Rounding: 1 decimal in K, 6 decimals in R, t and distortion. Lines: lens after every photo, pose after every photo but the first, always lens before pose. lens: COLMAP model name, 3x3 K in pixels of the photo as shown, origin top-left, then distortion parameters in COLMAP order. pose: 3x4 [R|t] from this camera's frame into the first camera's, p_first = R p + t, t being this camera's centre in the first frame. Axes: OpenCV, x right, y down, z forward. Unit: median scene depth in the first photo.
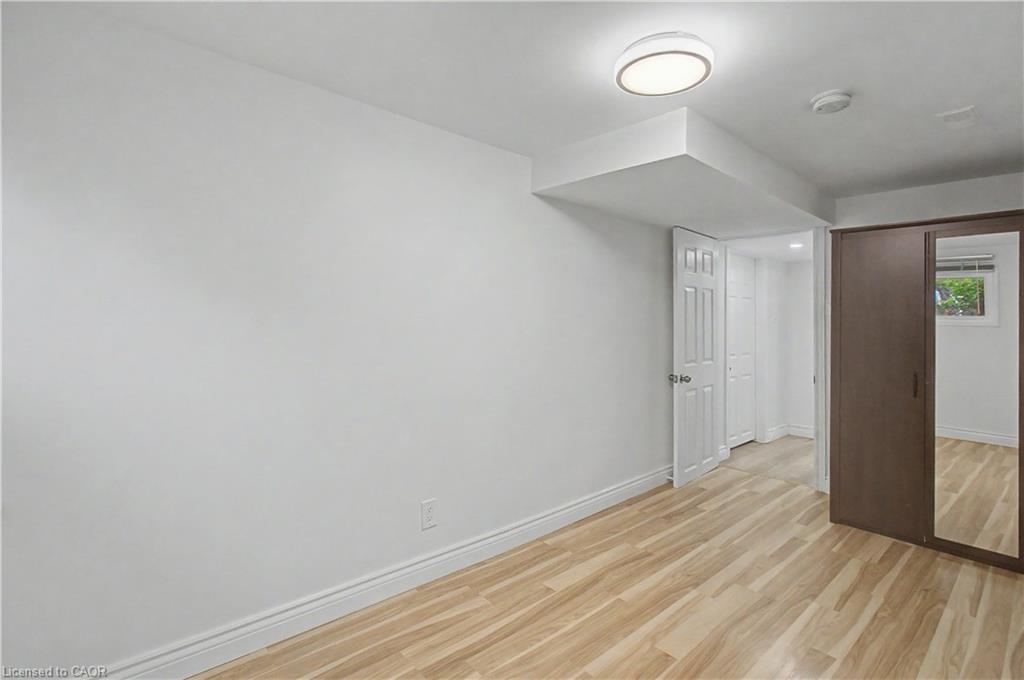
lens RADIAL K [[491.6, 0, 509.0], [0, 491.6, 333.7], [0, 0, 1]] dist [-0.011333, 0.006860]
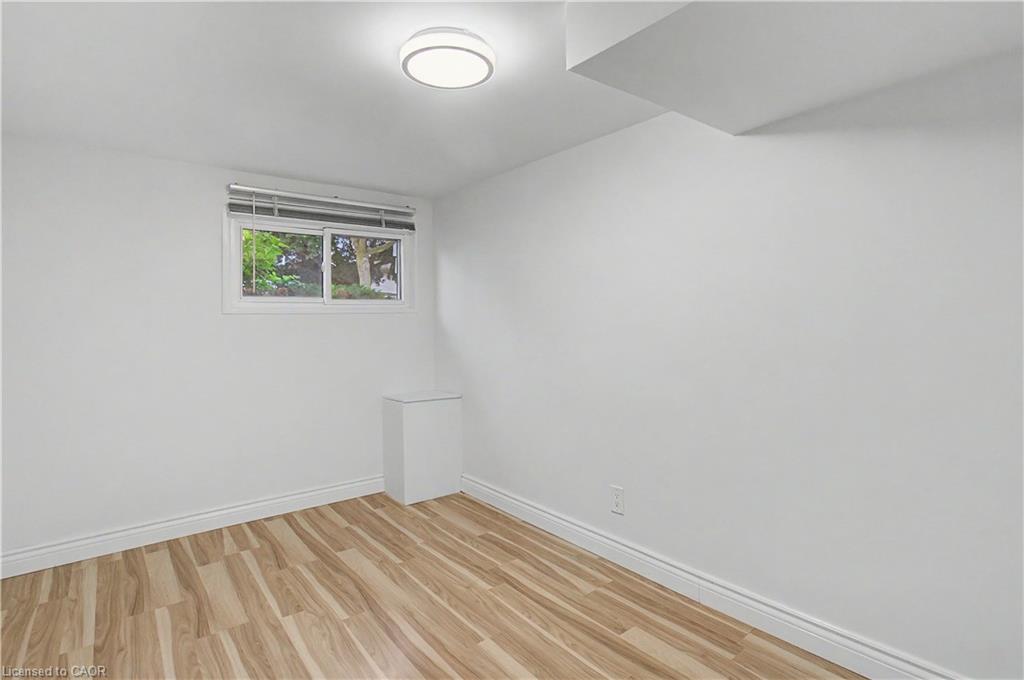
lens RADIAL K [[491.6, 0, 509.1], [0, 491.6, 337.5], [0, 0, 1]] dist [-0.011333, 0.006860]
pose [[-0.052434, 0.012060, -0.998552, 1.013202], [-0.013735, 0.999824, 0.012796, 0.002832], [0.998530, 0.014386, -0.052259, 0.906188]]
